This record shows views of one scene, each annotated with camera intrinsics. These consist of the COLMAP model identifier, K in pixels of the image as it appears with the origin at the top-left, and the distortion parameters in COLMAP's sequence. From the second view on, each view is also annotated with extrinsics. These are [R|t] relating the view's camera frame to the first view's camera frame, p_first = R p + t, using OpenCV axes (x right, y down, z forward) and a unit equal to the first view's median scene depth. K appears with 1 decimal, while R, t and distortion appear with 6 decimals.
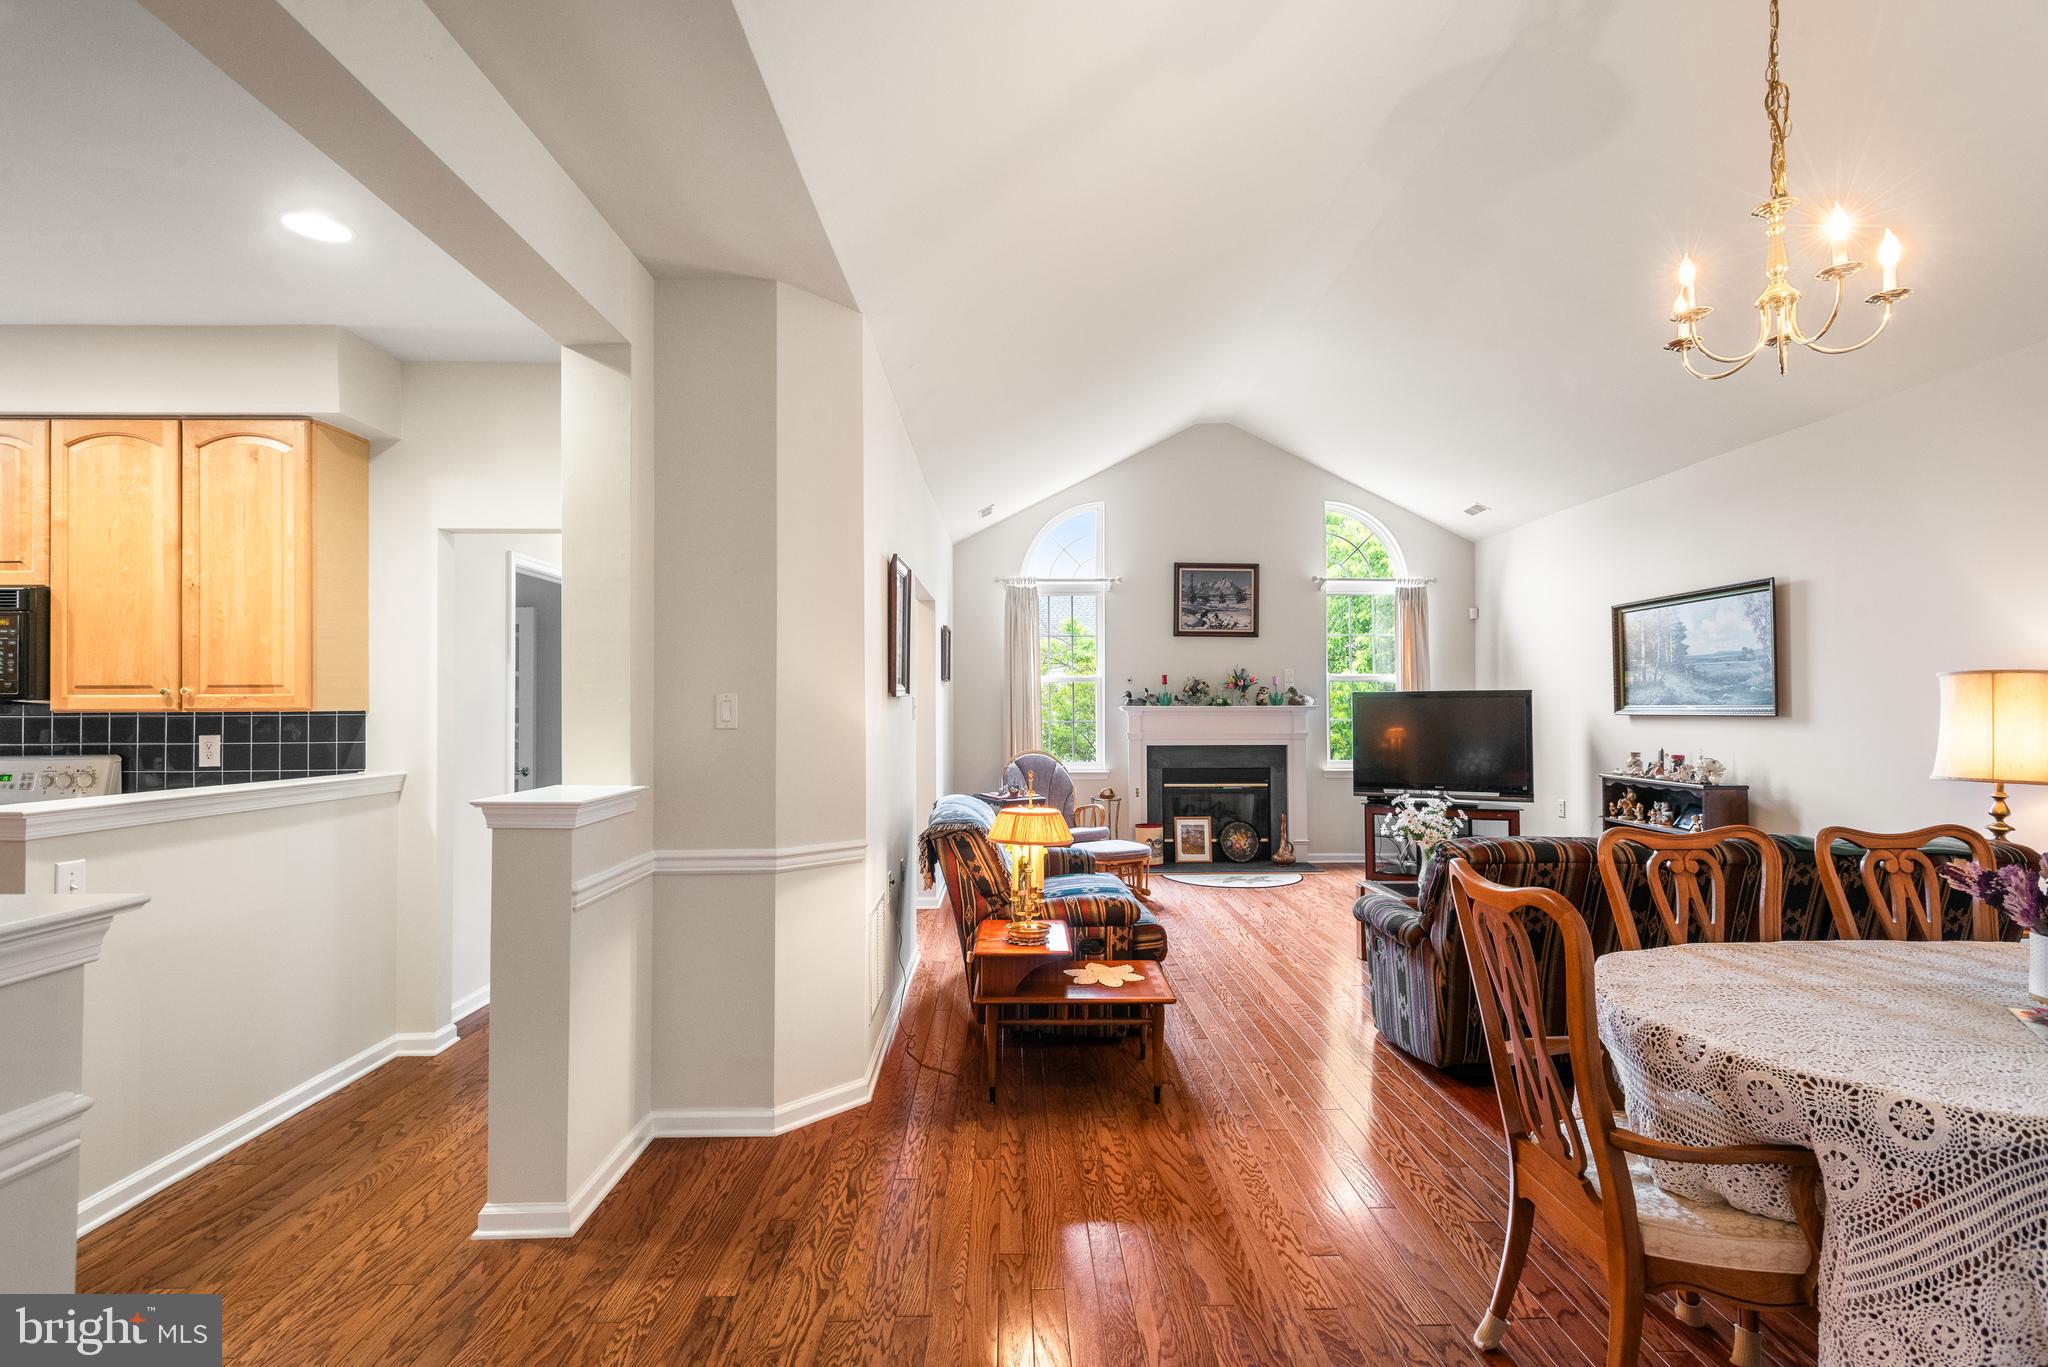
lens RADIAL K [[957.5, 0, 1025.1], [0, 957.5, 686.9], [0, 0, 1]] dist [0.023662, -0.008194]
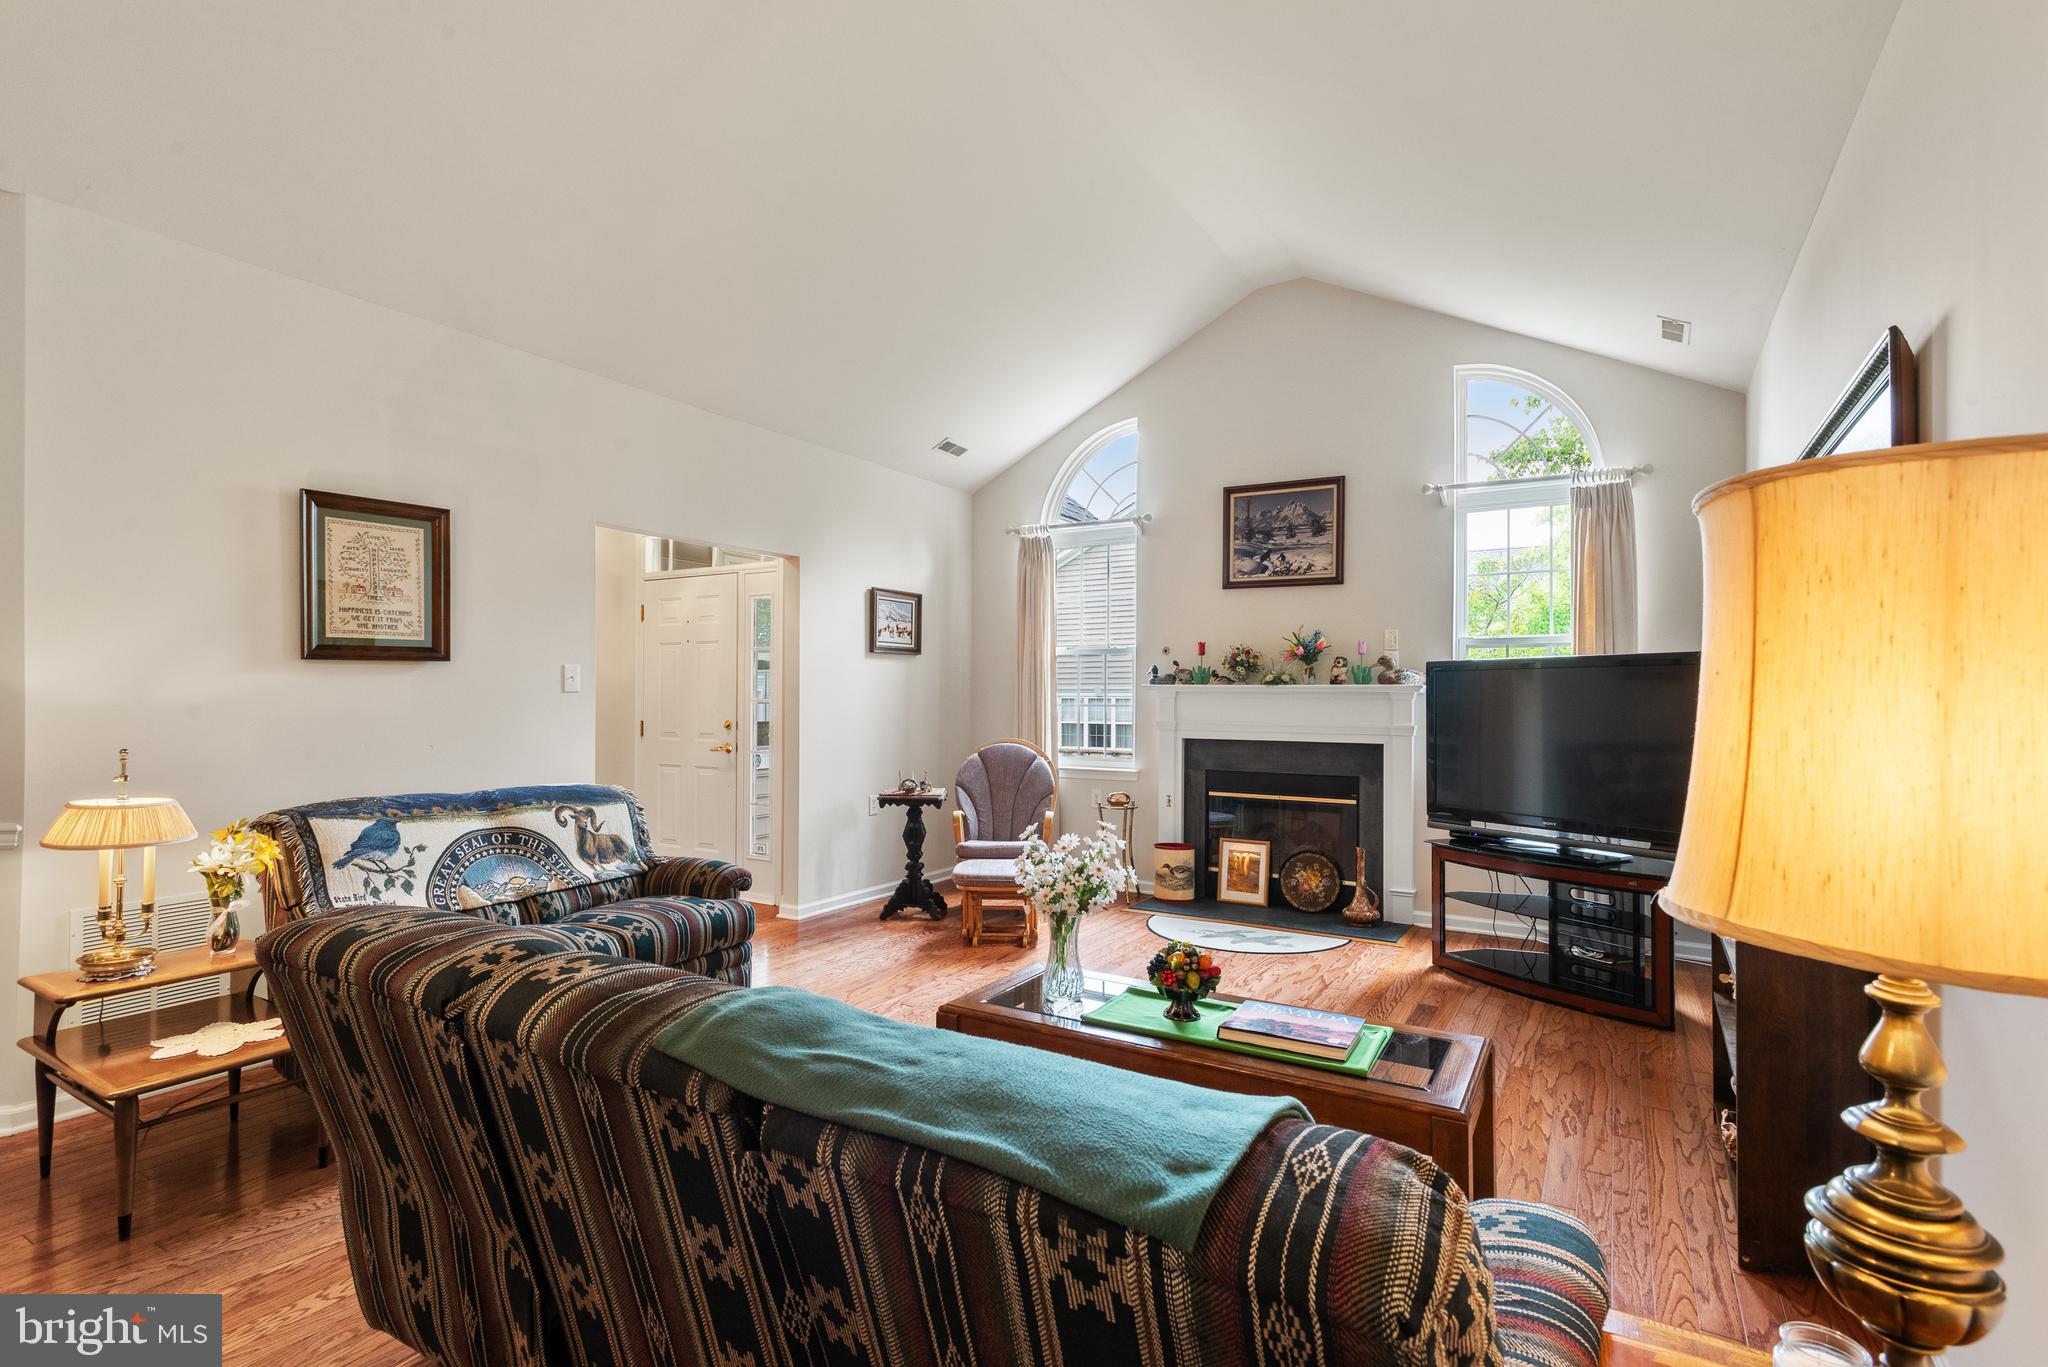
lens RADIAL K [[957.5, 0, 1025.1], [0, 957.5, 686.9], [0, 0, 1]] dist [0.023662, -0.008194]
pose [[0.849907, 0.002749, -0.526926, 0.604802], [0.002323, 0.999957, 0.008965, 0.021200], [0.526928, -0.008844, 0.849864, 0.446978]]
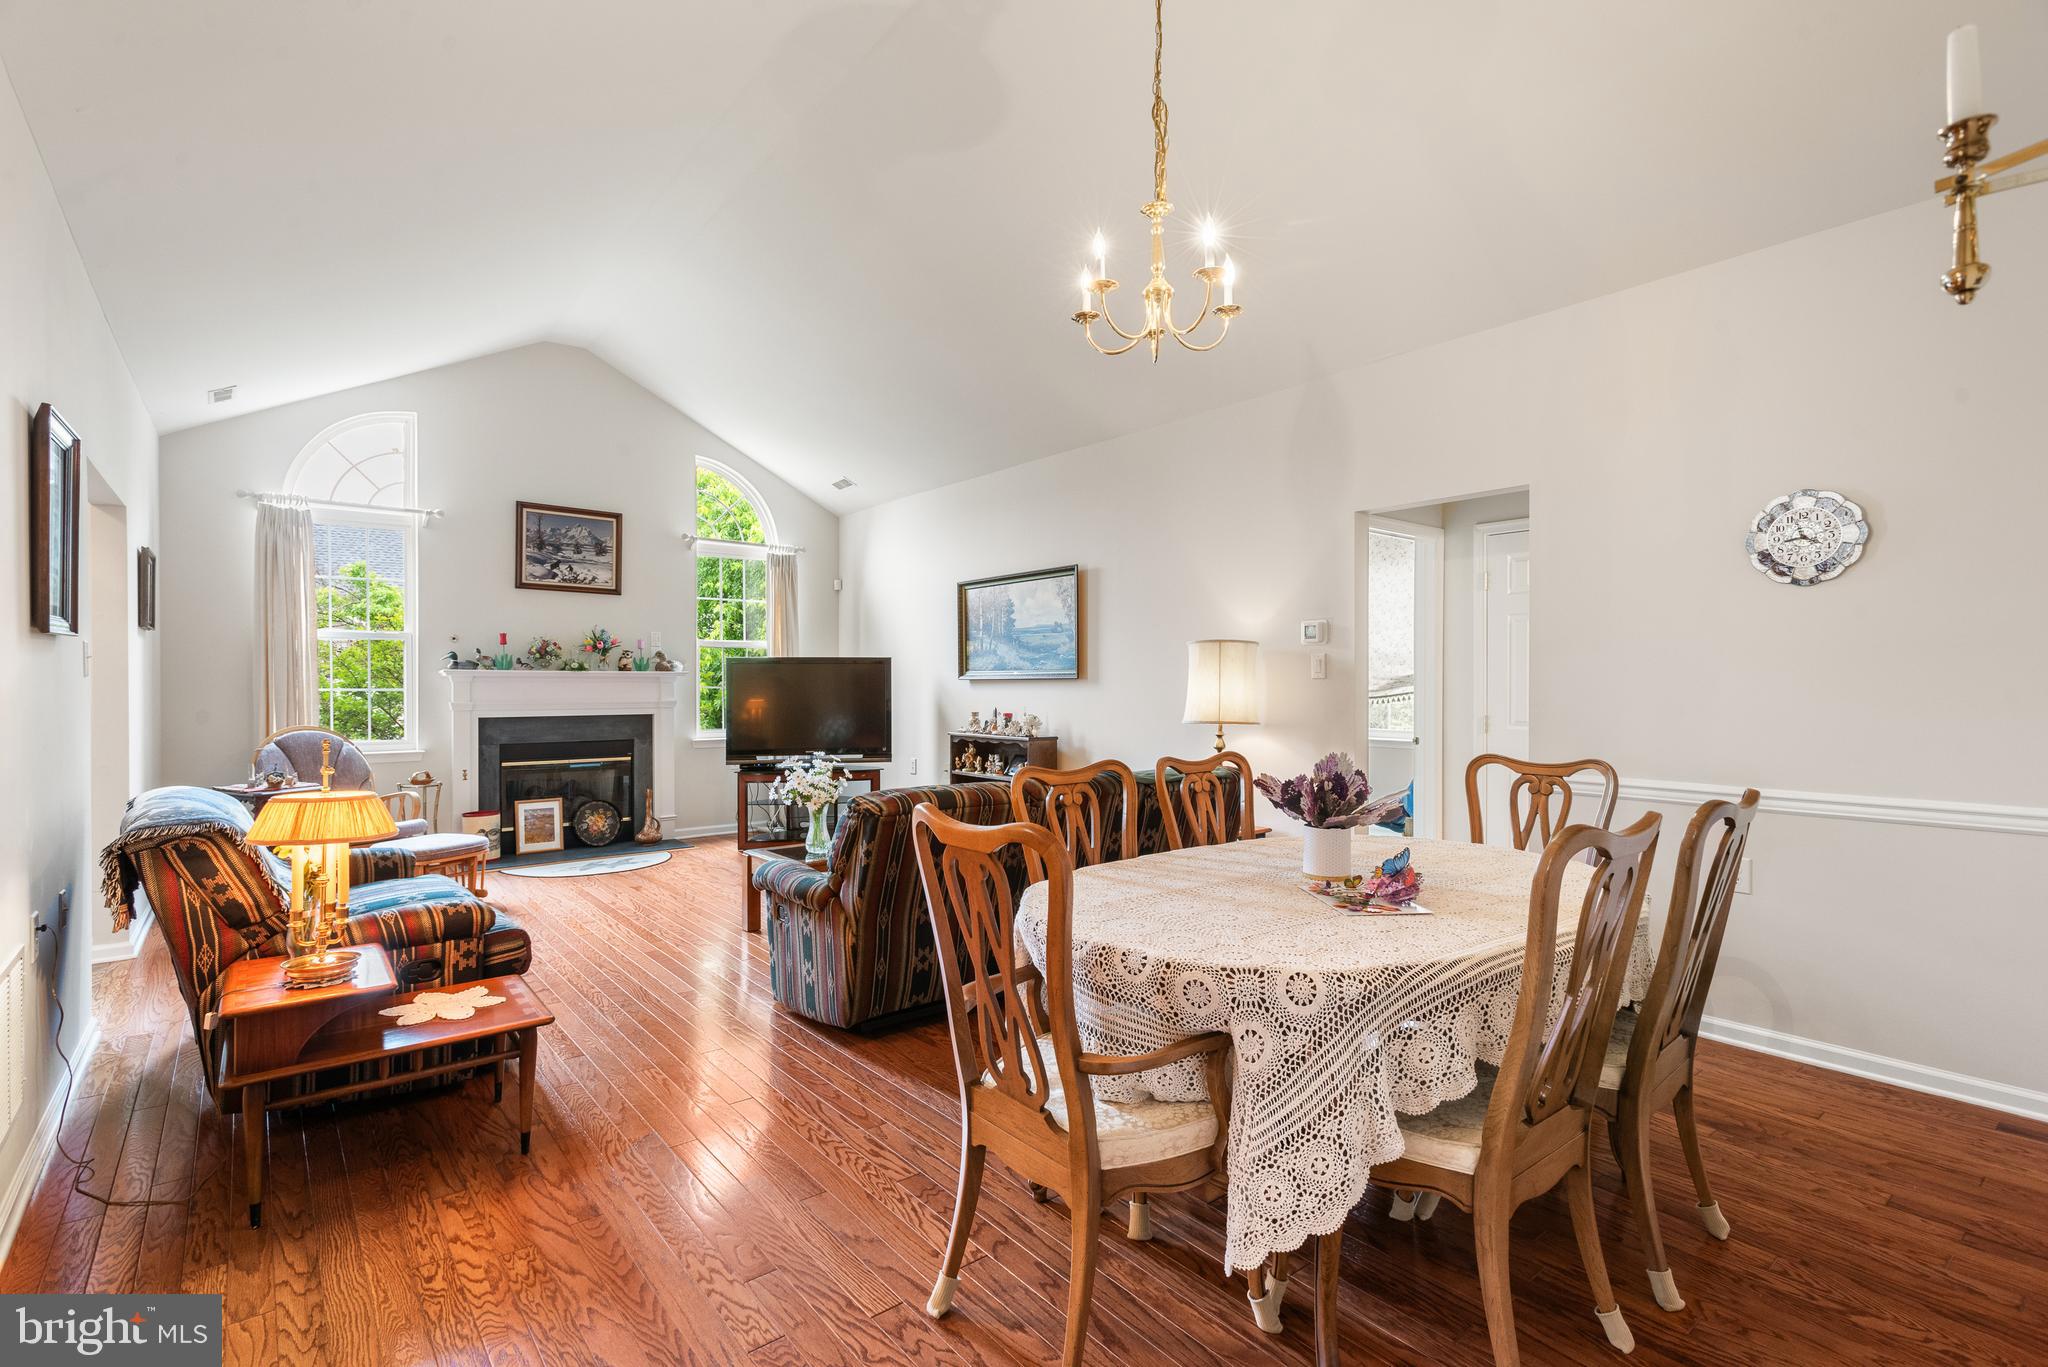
lens RADIAL K [[957.5, 0, 1025.1], [0, 957.5, 686.9], [0, 0, 1]] dist [0.023662, -0.008194]
pose [[0.790653, 0.000703, 0.612265, -0.013970], [-0.015424, 0.999705, 0.018771, 0.016883], [-0.612071, -0.024285, 0.790430, 0.076188]]
